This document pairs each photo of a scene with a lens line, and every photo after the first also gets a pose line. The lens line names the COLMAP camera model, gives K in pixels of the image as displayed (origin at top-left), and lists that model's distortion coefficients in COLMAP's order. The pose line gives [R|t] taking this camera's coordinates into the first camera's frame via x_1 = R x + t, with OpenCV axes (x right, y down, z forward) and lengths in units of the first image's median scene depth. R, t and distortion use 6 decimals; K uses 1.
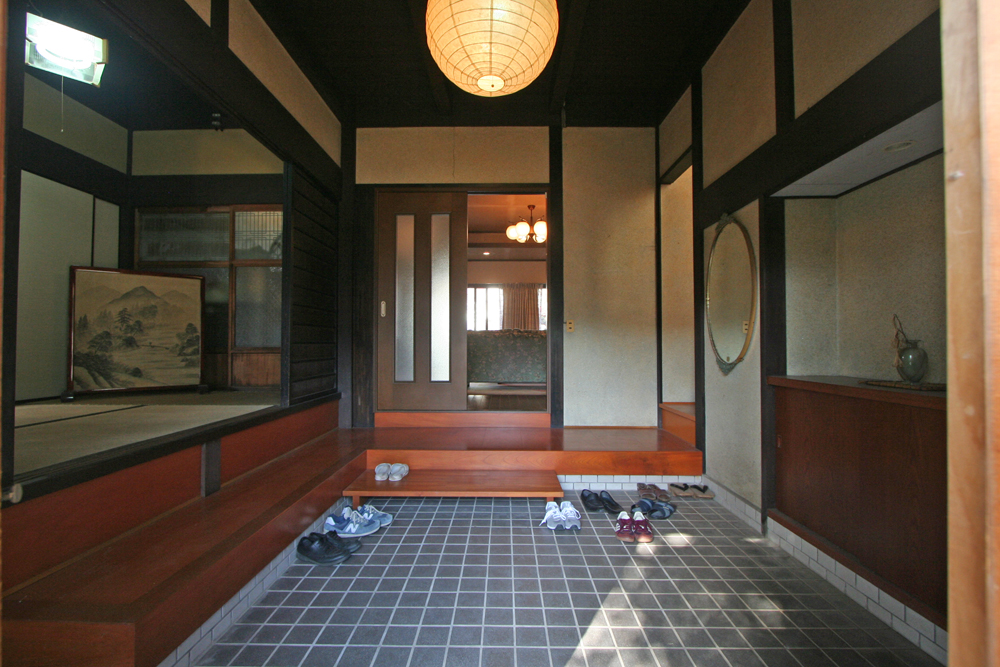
lens RADIAL K [[468.8, 0, 499.0], [0, 468.8, 334.8], [0, 0, 1]] dist [-0.003638, -0.000363]
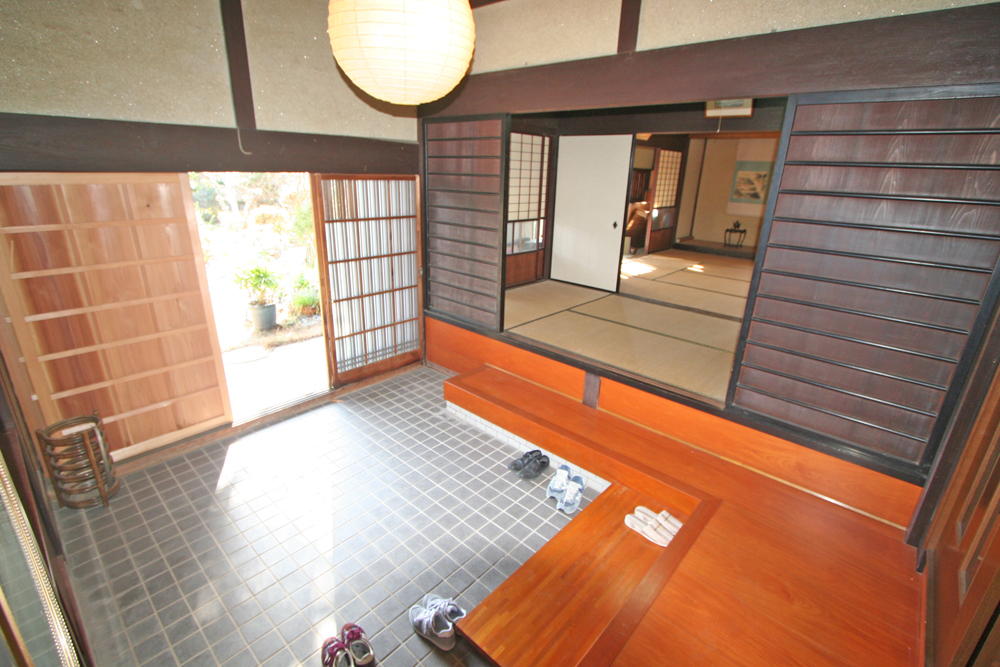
lens RADIAL K [[468.8, 0, 498.6], [0, 468.8, 332.8], [0, 0, 1]] dist [-0.003638, -0.000363]
pose [[-0.660423, 0.230173, -0.714746, 0.655374], [-0.016197, 0.947272, 0.320020, -0.395816], [0.750719, 0.222925, -0.621872, 1.839481]]
